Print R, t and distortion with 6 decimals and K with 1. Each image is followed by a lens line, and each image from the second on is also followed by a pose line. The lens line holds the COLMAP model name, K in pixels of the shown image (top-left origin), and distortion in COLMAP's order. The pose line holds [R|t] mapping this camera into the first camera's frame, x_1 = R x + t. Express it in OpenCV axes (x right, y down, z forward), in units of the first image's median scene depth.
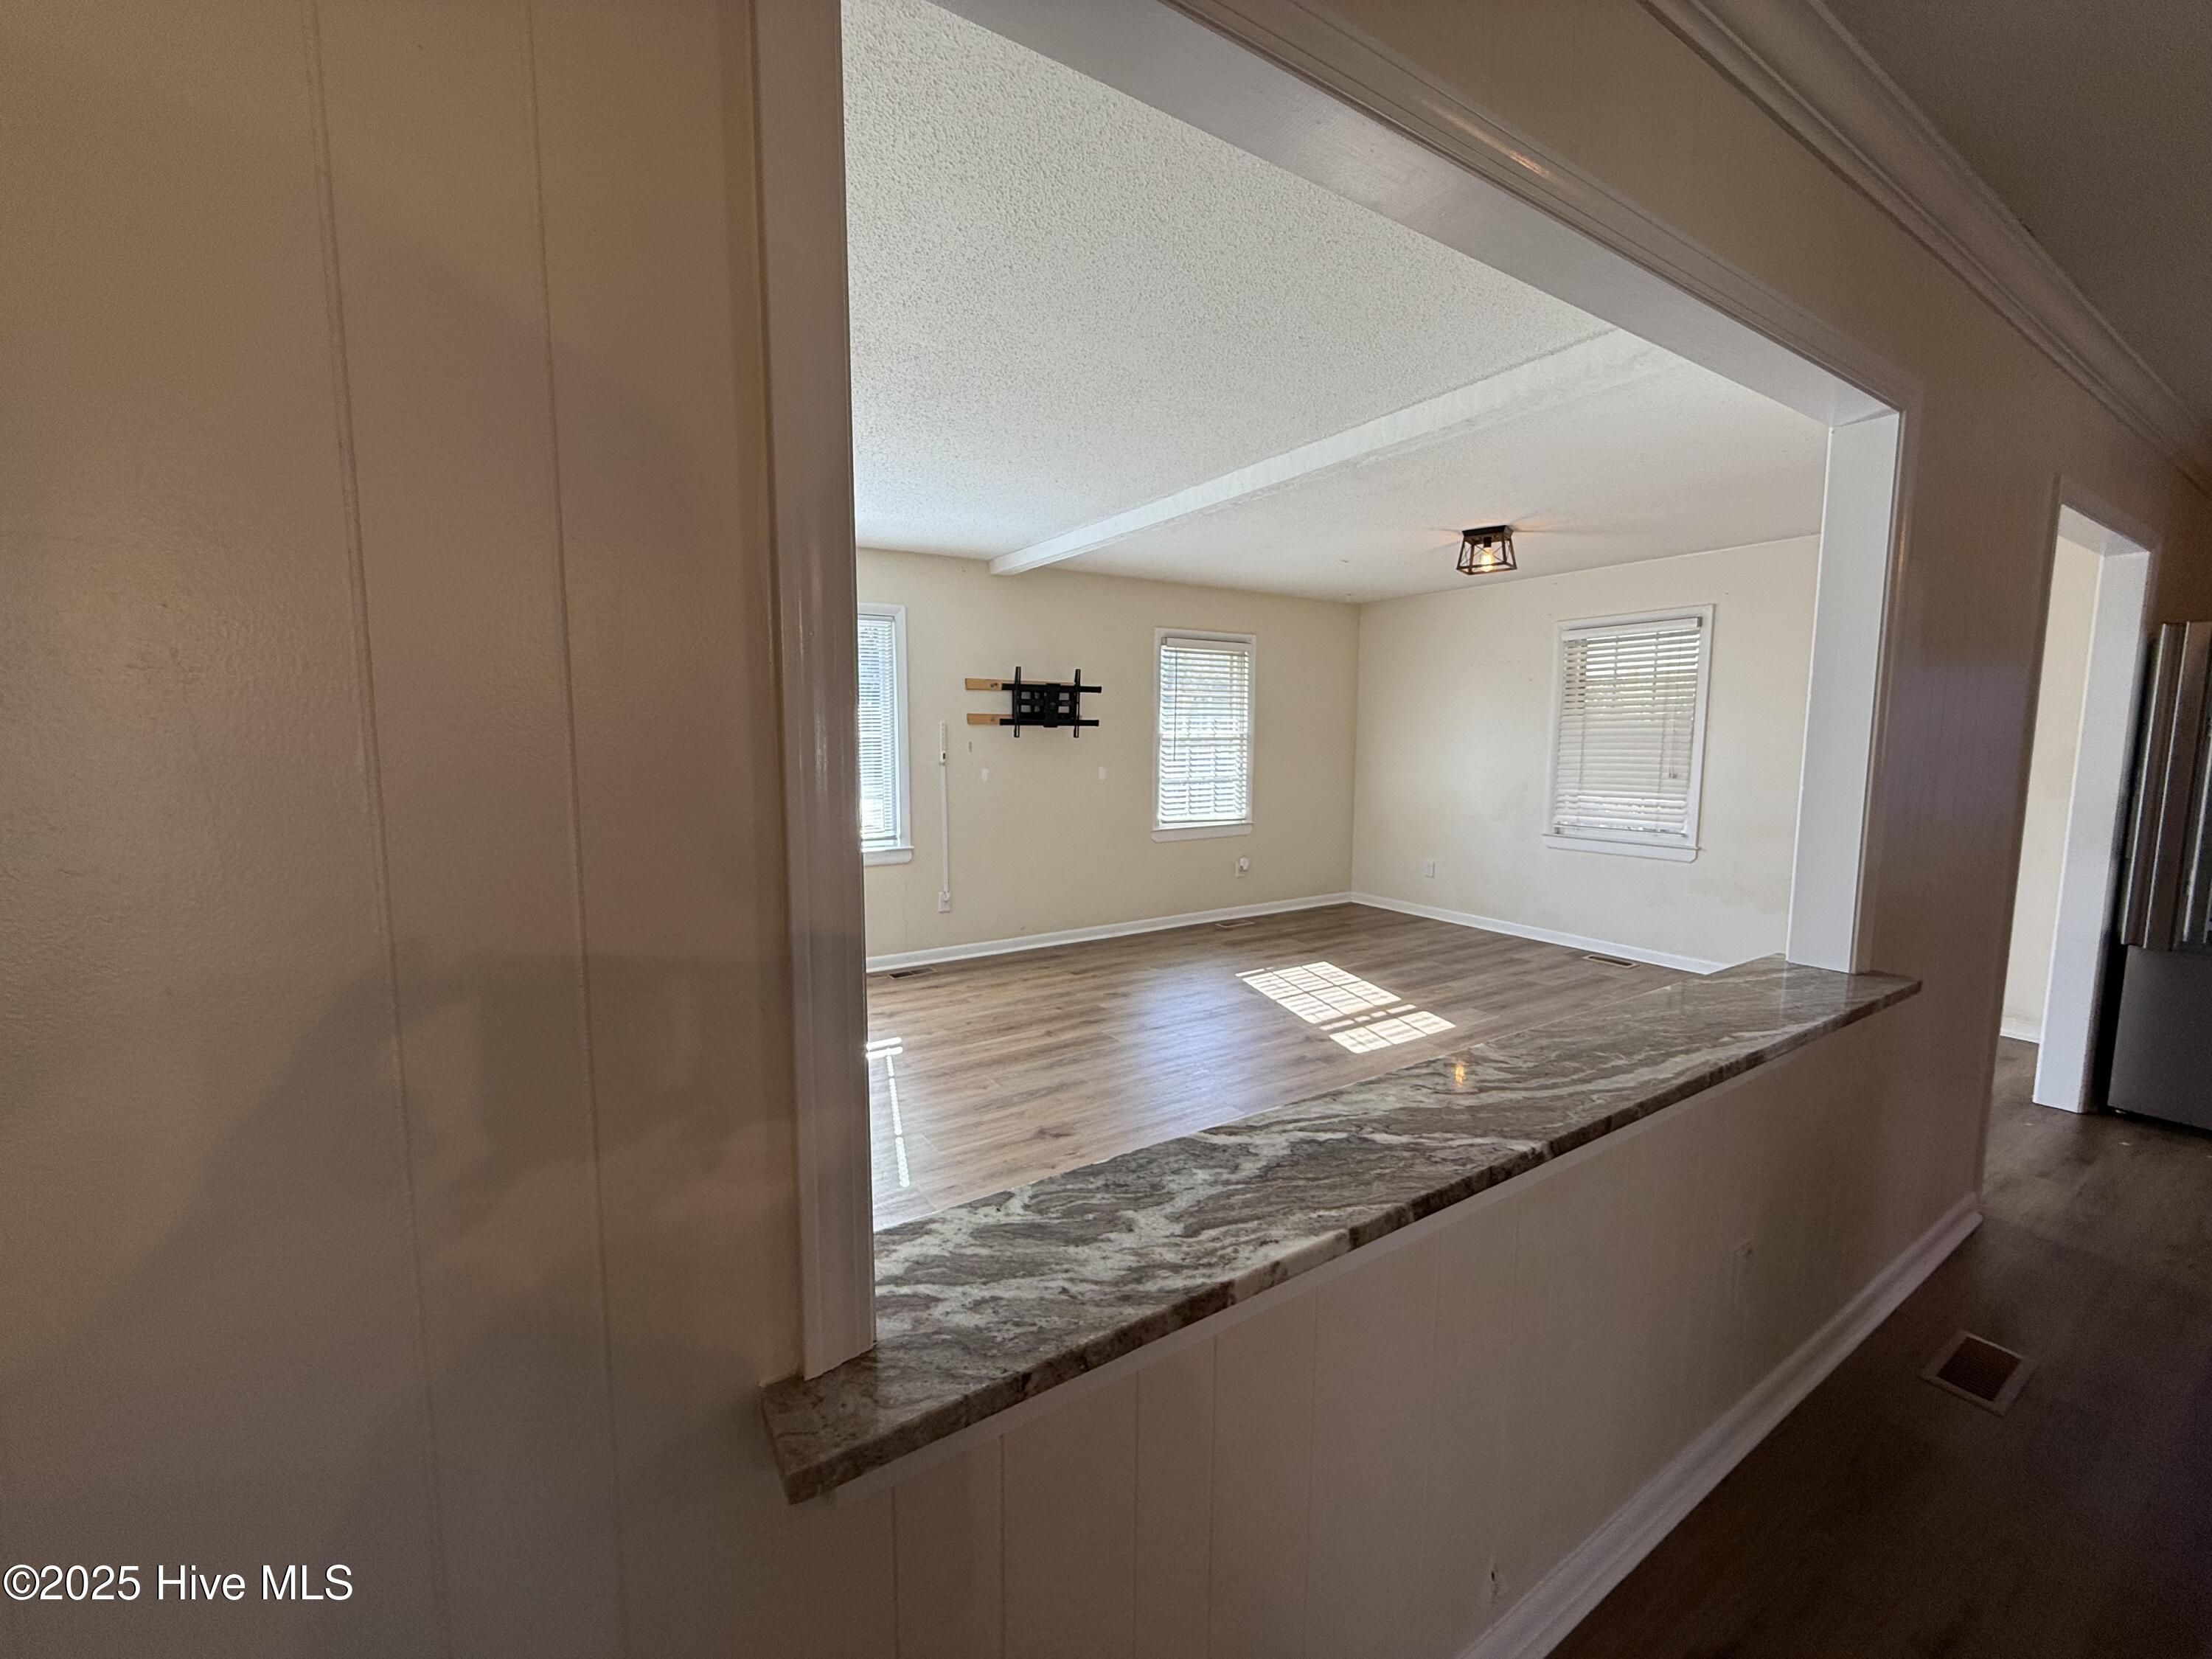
lens RADIAL K [[877.9, 0, 1089.8], [0, 877.9, 831.0], [0, 0, 1]] dist [-0.003189, 0.000318]
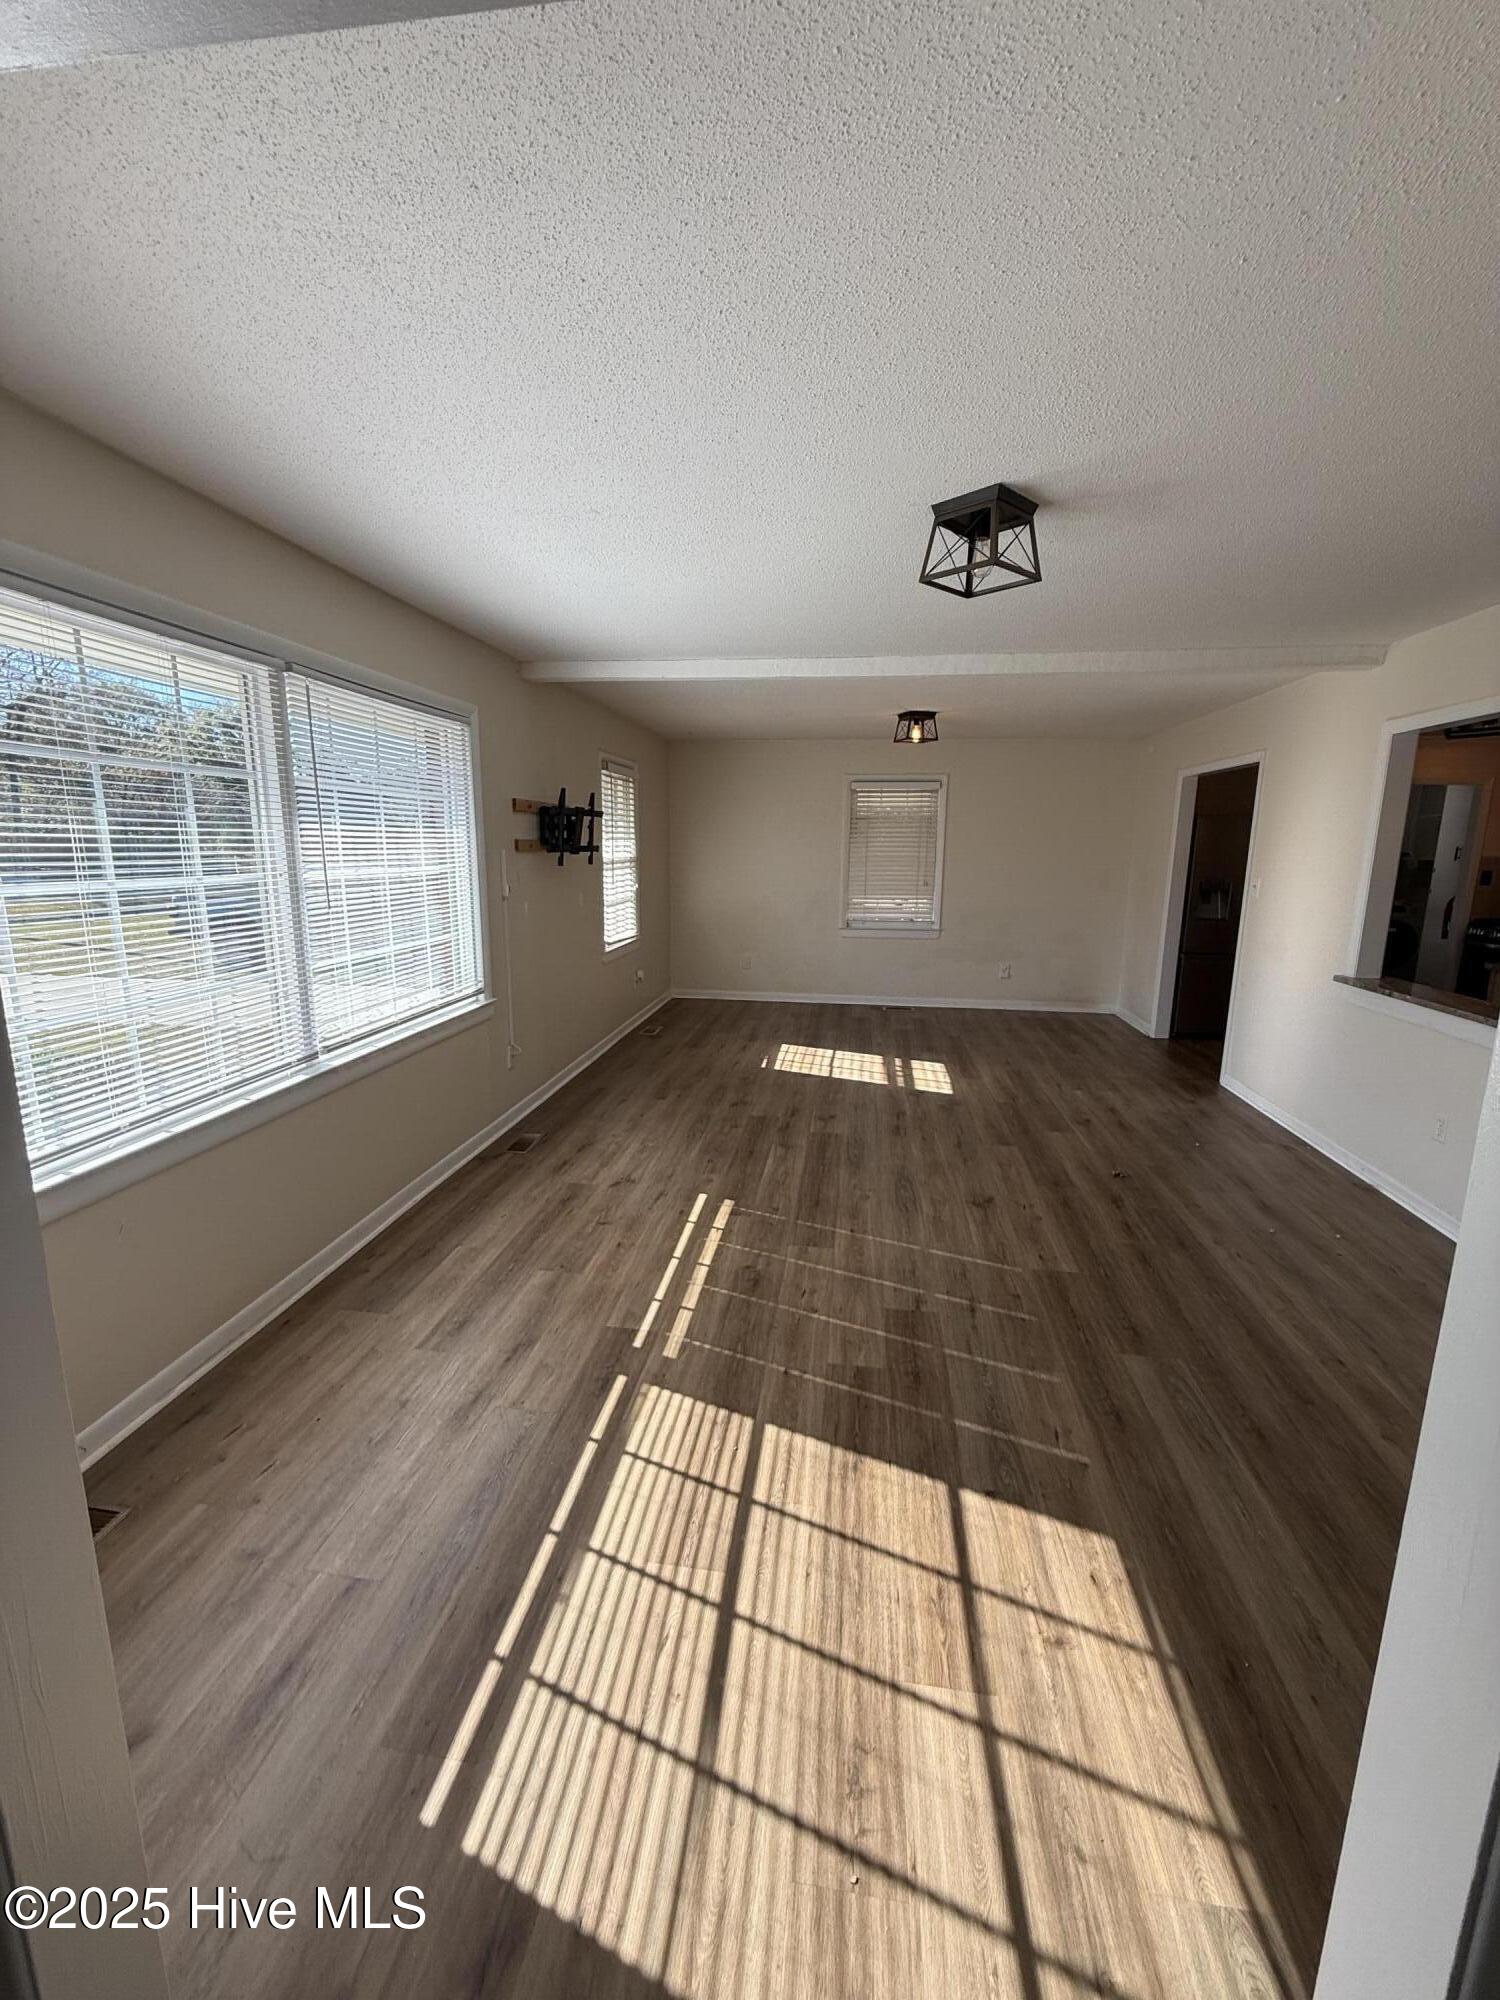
lens RADIAL K [[793.8, 0, 742.0], [0, 793.8, 994.5], [0, 0, 1]] dist [-0.003189, 0.000318]
pose [[0.644503, -0.137549, 0.752128, -0.696089], [0.076987, 0.990361, 0.115146, -0.061806], [-0.760716, -0.016307, 0.648880, 0.363448]]
